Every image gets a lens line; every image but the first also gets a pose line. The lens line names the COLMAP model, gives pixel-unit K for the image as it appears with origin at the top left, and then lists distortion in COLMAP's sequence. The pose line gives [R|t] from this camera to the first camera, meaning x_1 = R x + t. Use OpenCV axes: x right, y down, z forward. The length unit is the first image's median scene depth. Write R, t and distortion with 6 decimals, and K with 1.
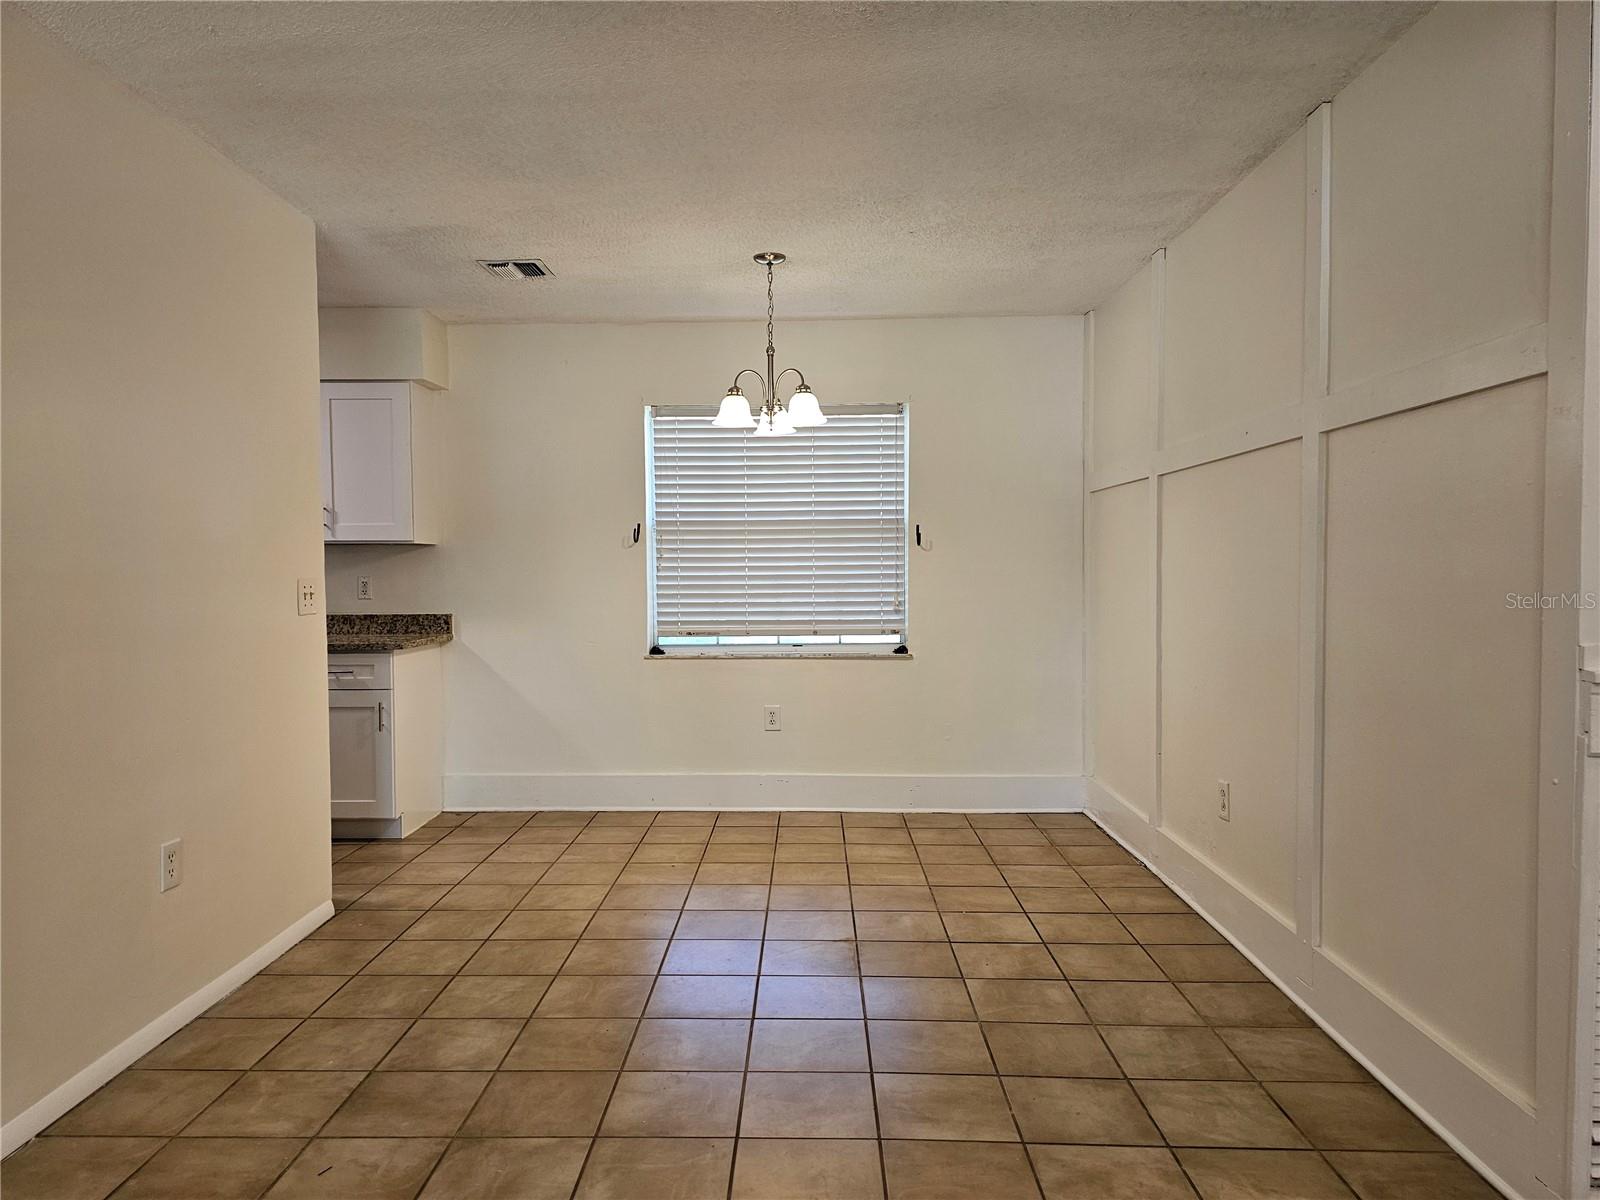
lens RADIAL K [[1075.9, 0, 786.1], [0, 1075.9, 603.4], [0, 0, 1]] dist [0.081452, -0.058039]
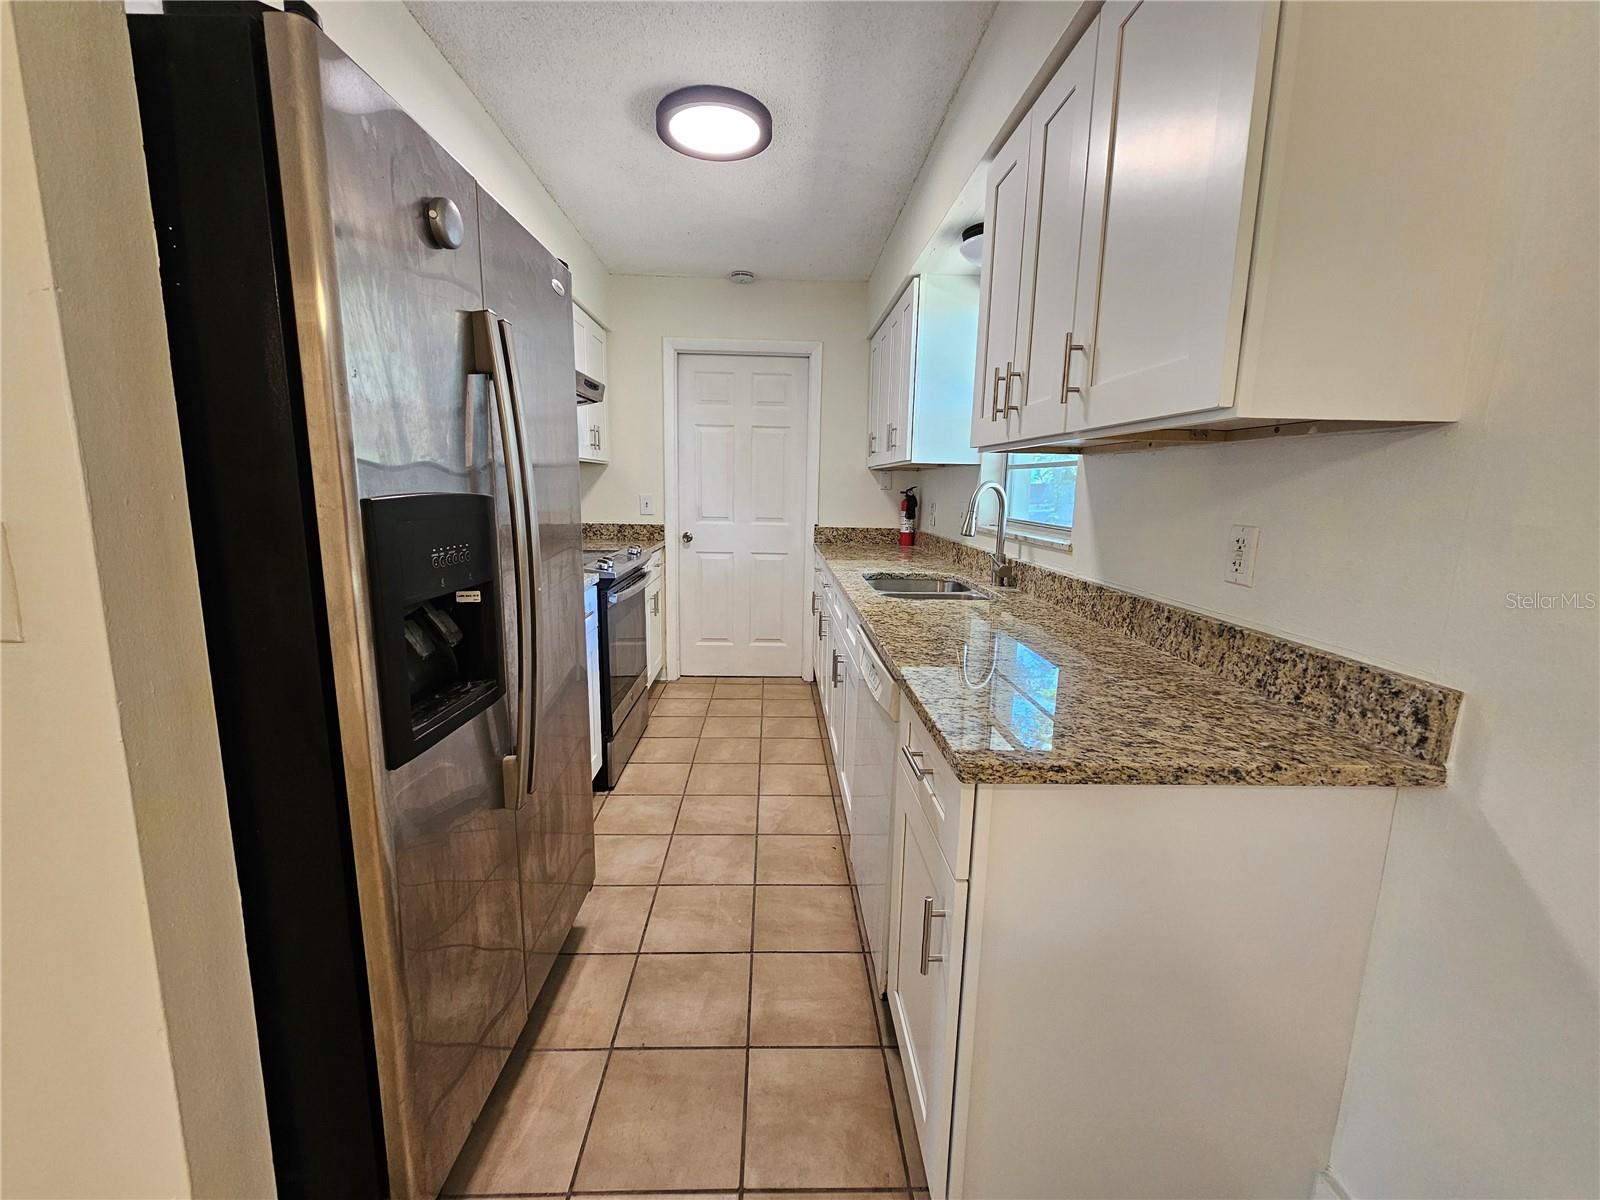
lens RADIAL K [[651.5, 0, 796.9], [0, 651.5, 600.4], [0, 0, 1]] dist [0.002402, -0.002654]
pose [[0.056375, 0.180256, -0.982003, -0.218306], [-0.058749, 0.982462, 0.176967, -0.036438], [0.996680, 0.047715, 0.065976, 1.056040]]
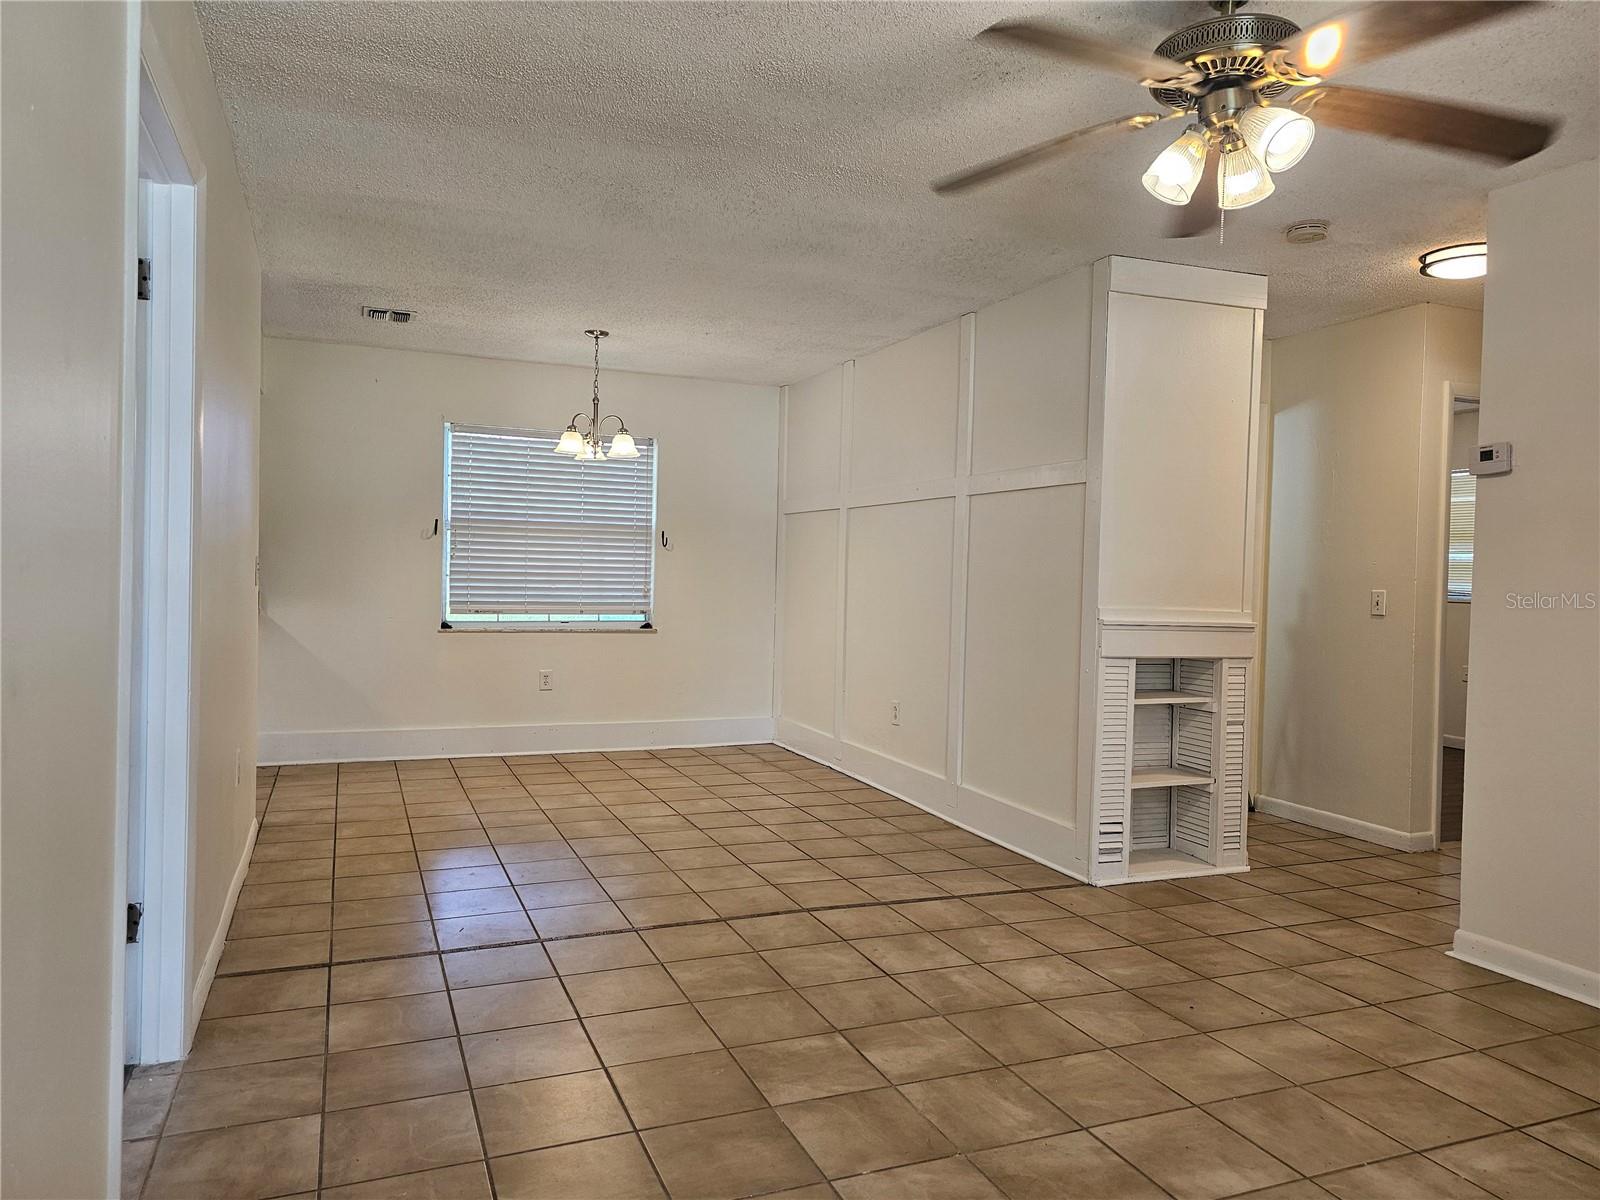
lens RADIAL K [[1075.9, 0, 786.1], [0, 1075.9, 603.4], [0, 0, 1]] dist [0.081452, -0.058039]
pose [[0.916102, 0.015165, 0.400658, -0.332981], [-0.016021, 0.999871, -0.001213, 0.018620], [-0.400624, -0.005308, 0.916227, -0.338942]]
